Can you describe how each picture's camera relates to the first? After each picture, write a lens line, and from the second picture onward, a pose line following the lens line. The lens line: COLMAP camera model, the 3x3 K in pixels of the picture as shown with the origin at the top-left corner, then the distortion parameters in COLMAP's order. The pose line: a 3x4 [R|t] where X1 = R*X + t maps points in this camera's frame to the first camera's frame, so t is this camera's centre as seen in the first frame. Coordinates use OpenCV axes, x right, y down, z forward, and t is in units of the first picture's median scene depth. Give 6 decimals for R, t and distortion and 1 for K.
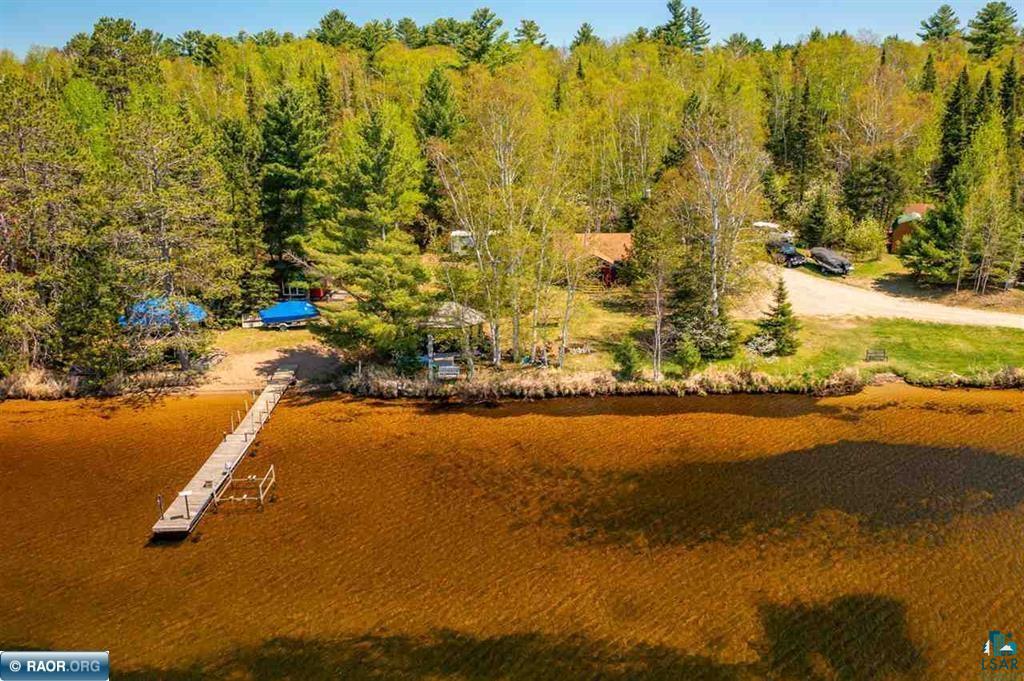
lens RADIAL K [[821.1, 0, 513.0], [0, 821.1, 343.4], [0, 0, 1]] dist [-0.000635, -0.006802]
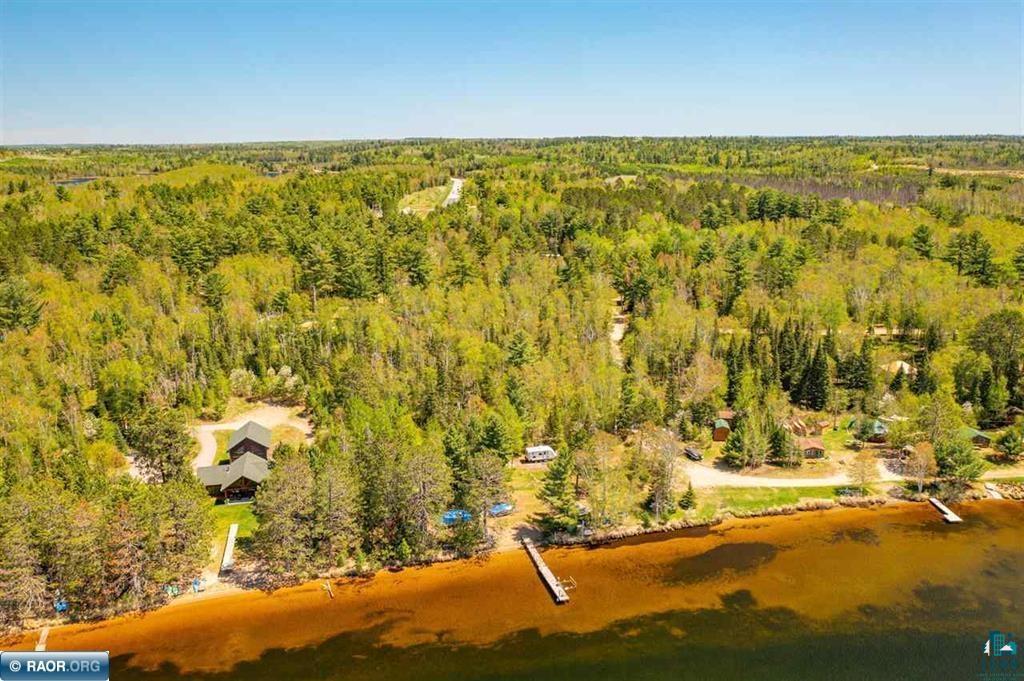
lens RADIAL K [[821.1, 0, 511.6], [0, 821.1, 338.7], [0, 0, 1]] dist [-0.000635, -0.006802]
pose [[0.965480, -0.062266, 0.252924, -1.000284], [0.076919, 0.995859, -0.048453, -0.508604], [-0.248860, 0.066235, 0.966272, -1.688226]]
